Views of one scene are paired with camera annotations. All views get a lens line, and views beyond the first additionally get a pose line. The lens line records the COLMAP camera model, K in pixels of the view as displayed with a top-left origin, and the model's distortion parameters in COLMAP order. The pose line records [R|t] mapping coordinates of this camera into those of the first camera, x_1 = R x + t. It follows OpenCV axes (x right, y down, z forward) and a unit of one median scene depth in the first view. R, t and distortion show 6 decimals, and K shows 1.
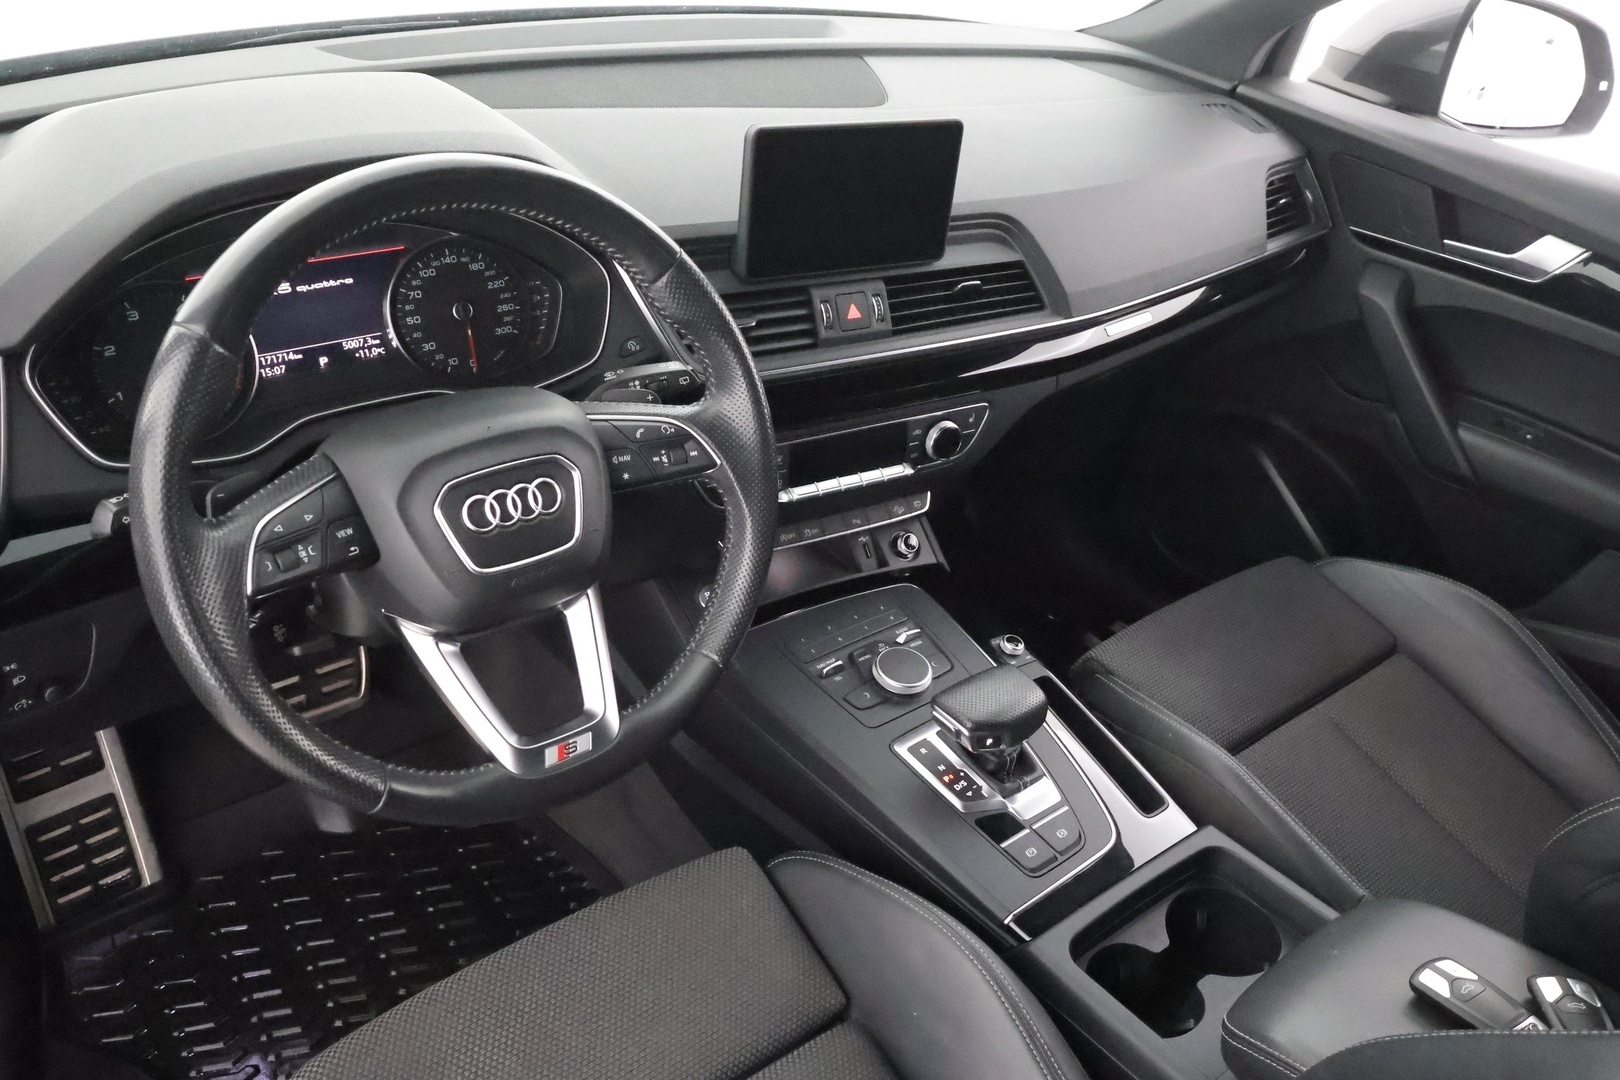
lens RADIAL K [[1278.0, 0, 801.7], [0, 1278.0, 544.1], [0, 0, 1]] dist [0.002959, 0.012076]
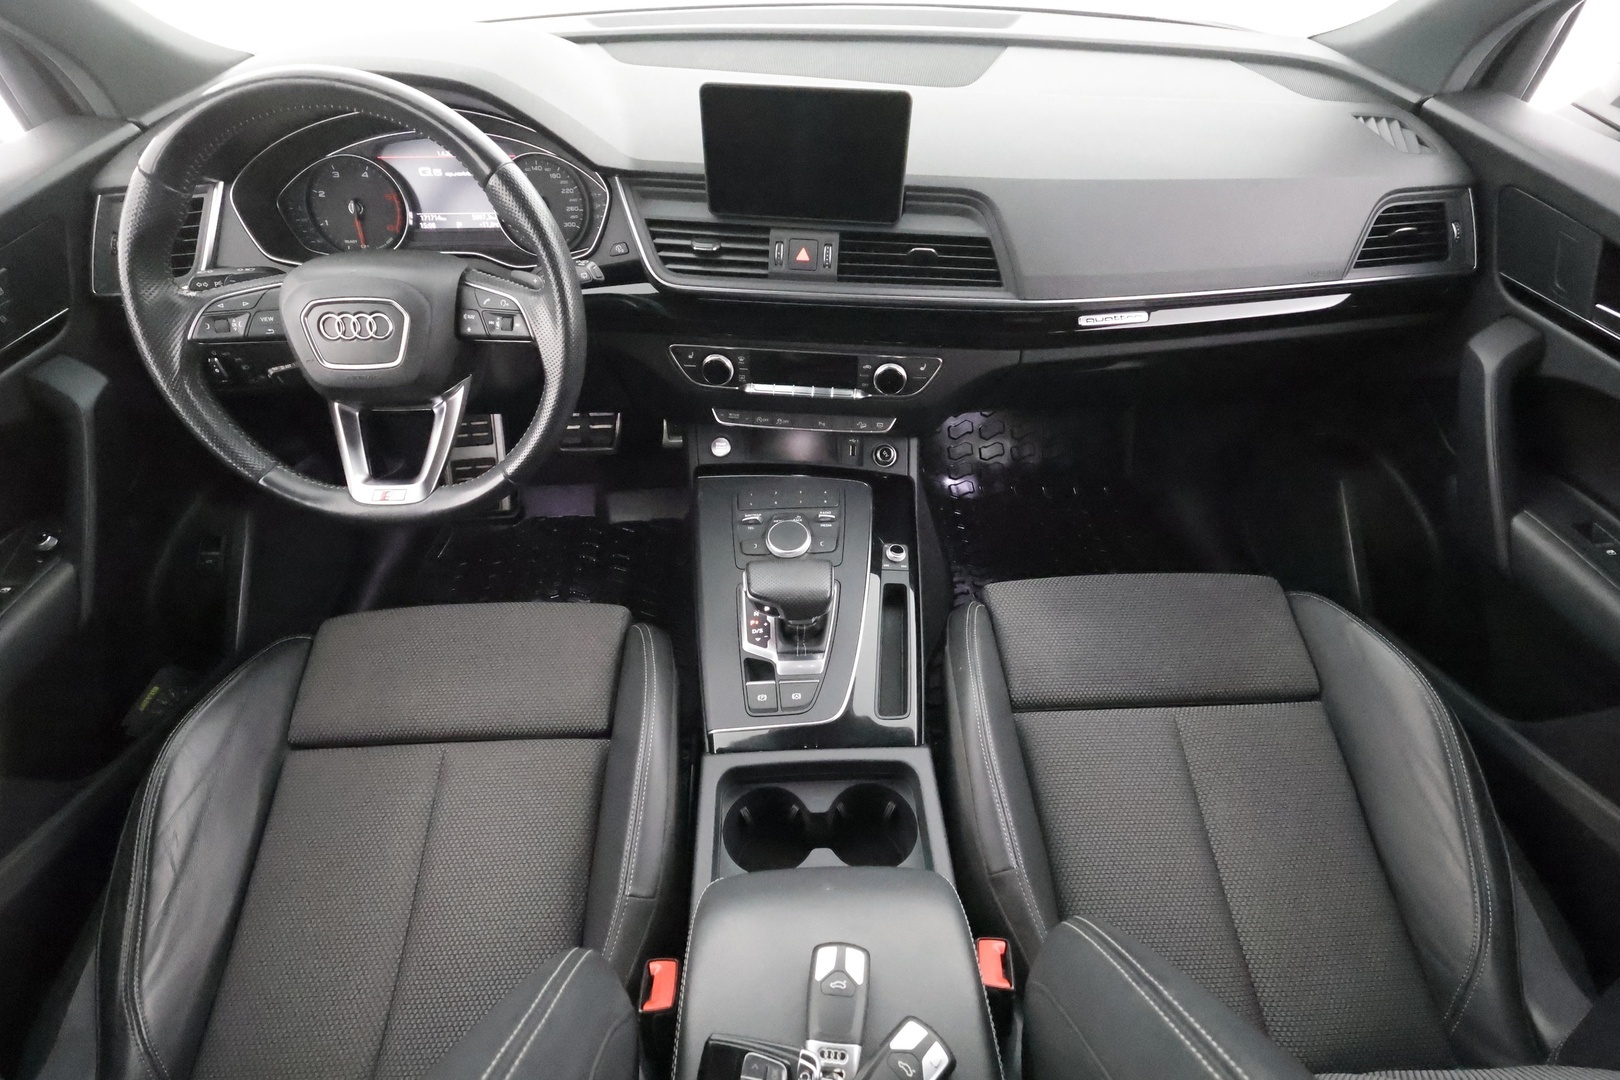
lens RADIAL K [[753.4, 0, 800.2], [0, 753.4, 535.1], [0, 0, 1]] dist [0.005826, -0.000262]
pose [[0.804184, 0.344922, -0.484062, 0.506957], [-0.255044, 0.935860, 0.243144, -0.107639], [0.536880, -0.072075, 0.840574, 0.371687]]
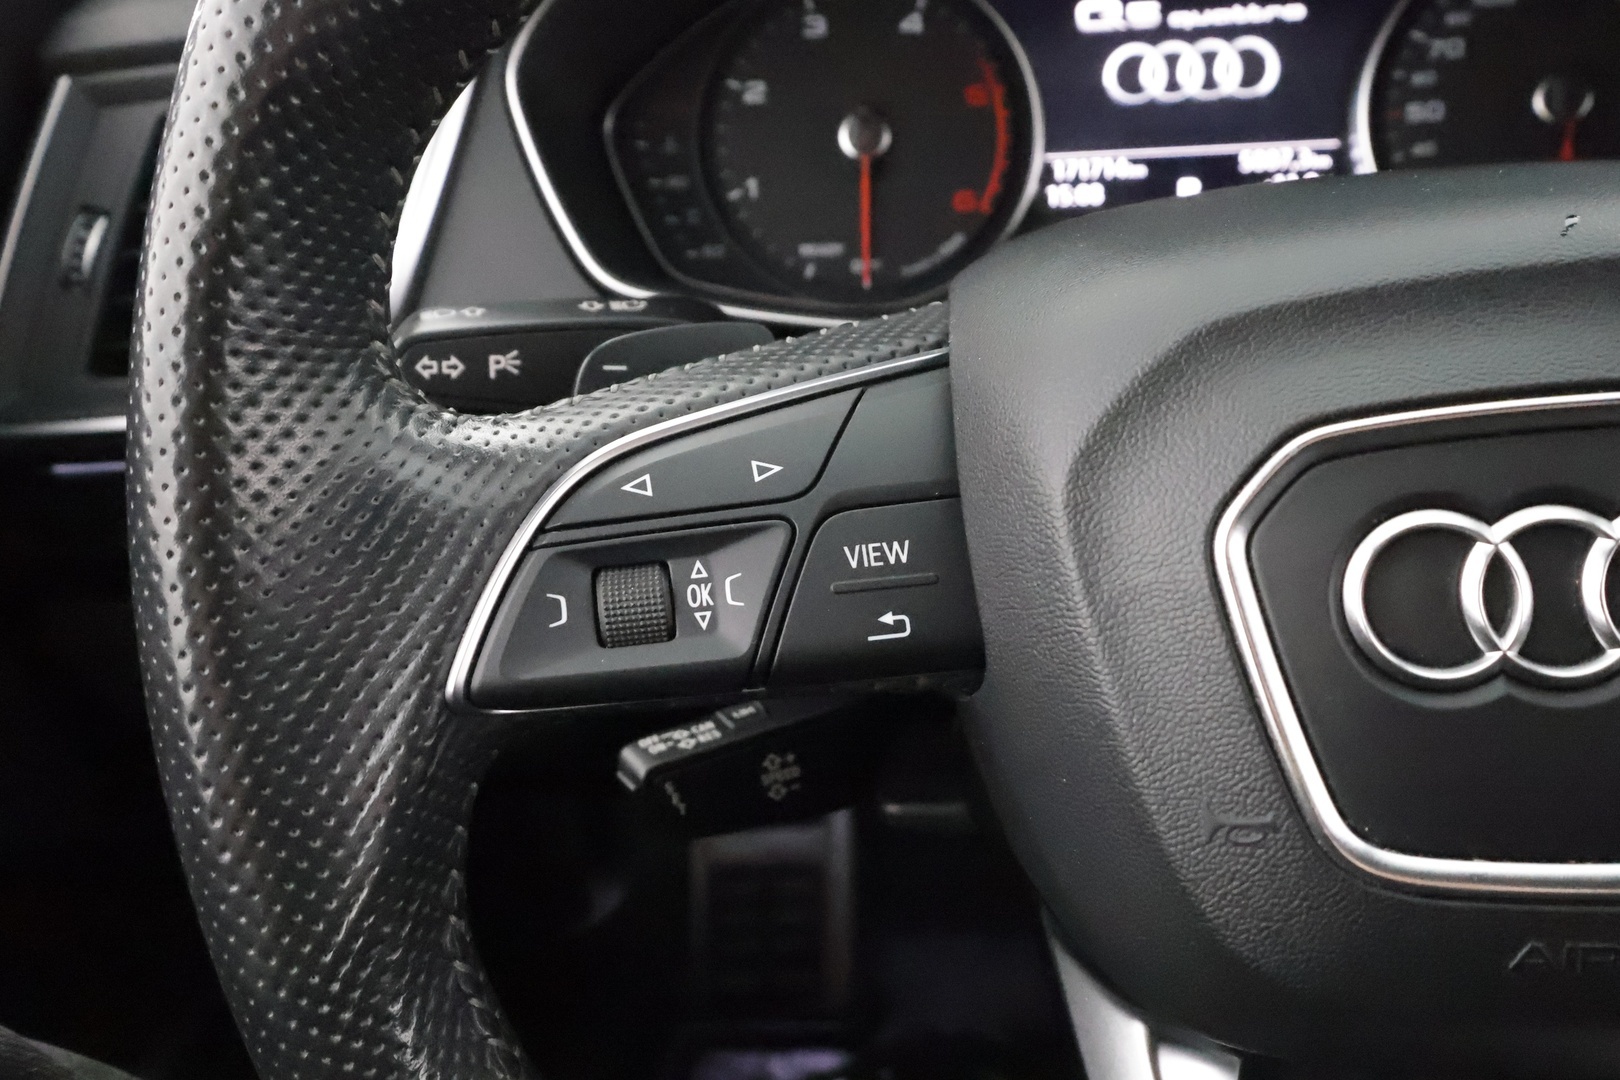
lens RADIAL K [[1278.0, 0, 823.0], [0, 1278.0, 532.2], [0, 0, 1]] dist [0.002959, 0.012076]
pose [[0.718589, 0.223354, -0.658592, -0.132520], [-0.255145, 0.965655, 0.049102, -0.015806], [0.646940, 0.132752, 0.750897, 0.545587]]
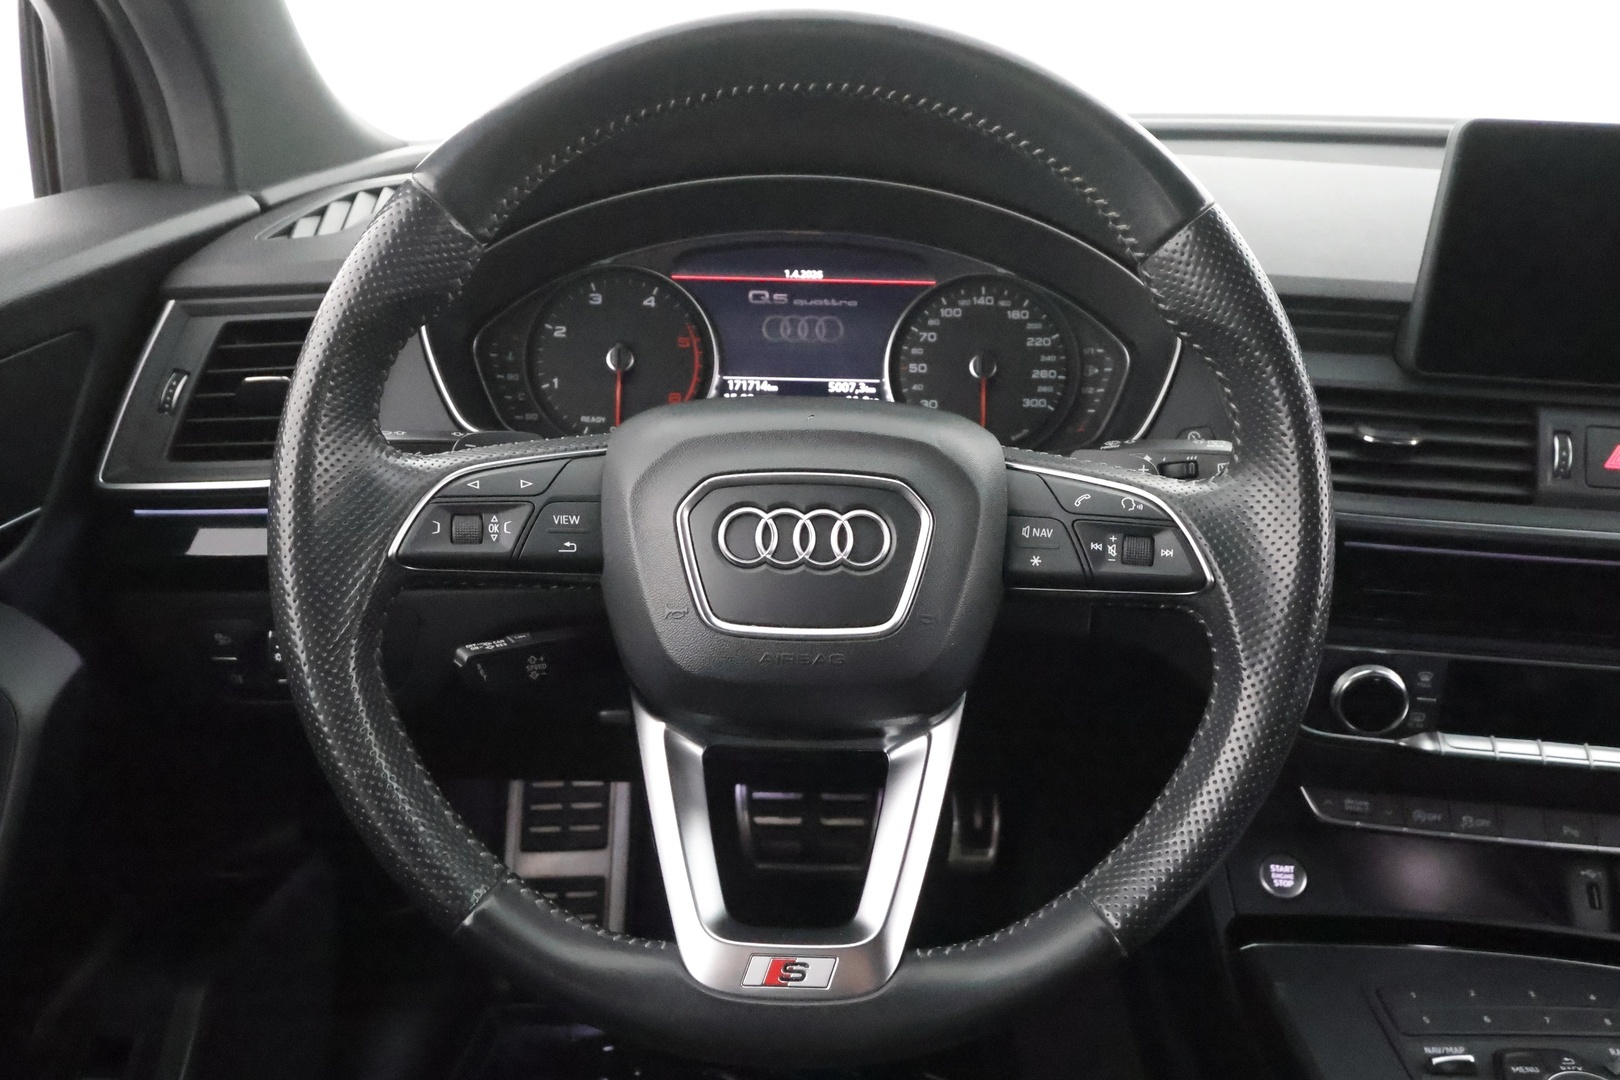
lens RADIAL K [[1201.7, 0, 807.4], [0, 1201.7, 539.1], [0, 0, 1]] dist [-0.002977, 0.008995]
pose [[0.782807, 0.163206, -0.600481, 0.088602], [-0.293061, 0.947967, -0.124394, 0.029617], [0.548934, 0.273354, 0.789904, 0.390498]]
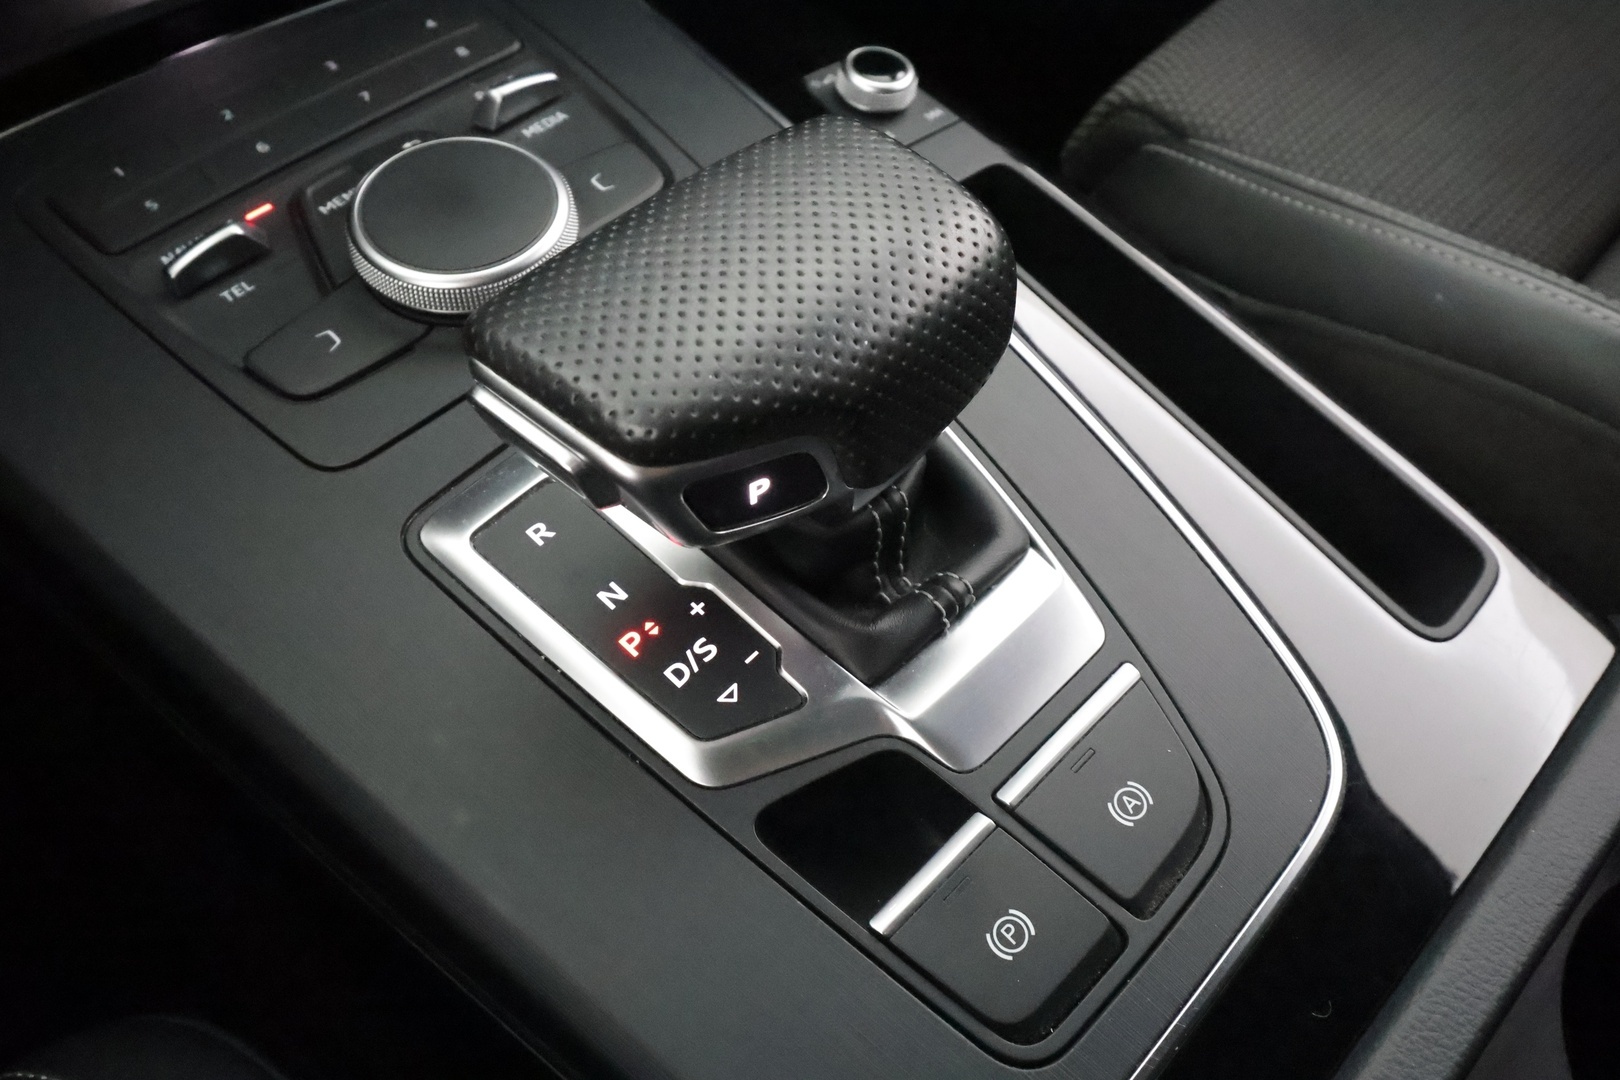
lens RADIAL K [[1278.0, 0, 816.2], [0, 1278.0, 556.2], [0, 0, 1]] dist [0.002959, 0.012076]
pose [[0.986480, -0.163761, 0.006255, 0.149491], [0.152962, 0.933785, 0.323494, 0.096154], [-0.058817, -0.318164, 0.946209, 0.779422]]
